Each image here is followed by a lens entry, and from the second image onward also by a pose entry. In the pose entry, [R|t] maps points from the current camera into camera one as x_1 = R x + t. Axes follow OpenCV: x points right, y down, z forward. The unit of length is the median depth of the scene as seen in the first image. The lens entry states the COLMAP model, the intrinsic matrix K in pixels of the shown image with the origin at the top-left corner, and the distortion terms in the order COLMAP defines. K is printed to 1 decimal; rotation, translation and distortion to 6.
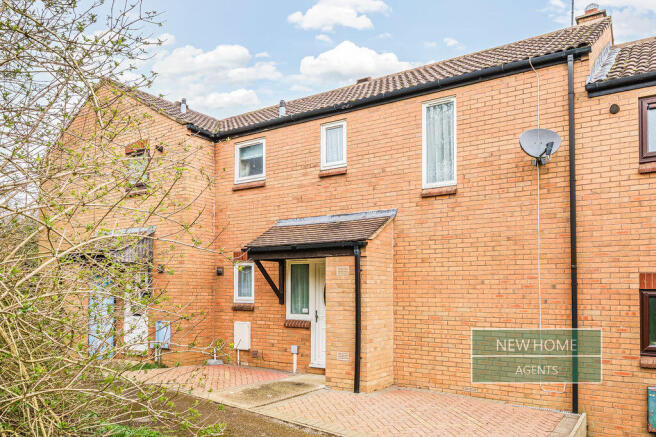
lens RADIAL K [[475.7, 0, 328.0], [0, 475.7, 218.5], [0, 0, 1]] dist [-0.002971, 0.000139]
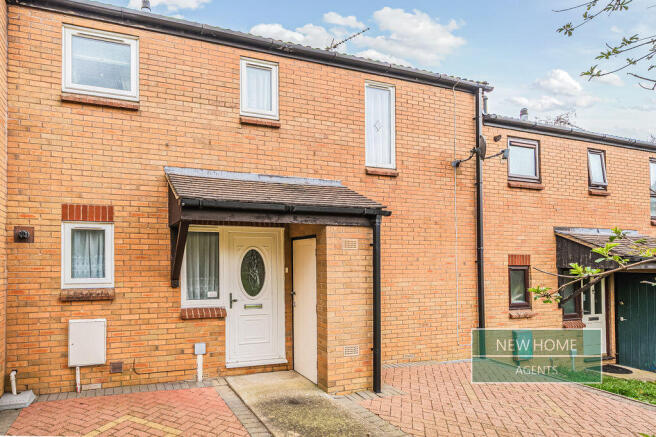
lens RADIAL K [[332.0, 0, 327.9], [0, 332.0, 233.8], [0, 0, 1]] dist [-0.000414, 0.000134]
pose [[0.637690, 0.063035, 0.767709, -0.345581], [-0.116197, 0.993113, 0.014975, 0.071697], [-0.761478, -0.098755, 0.640623, 0.547293]]
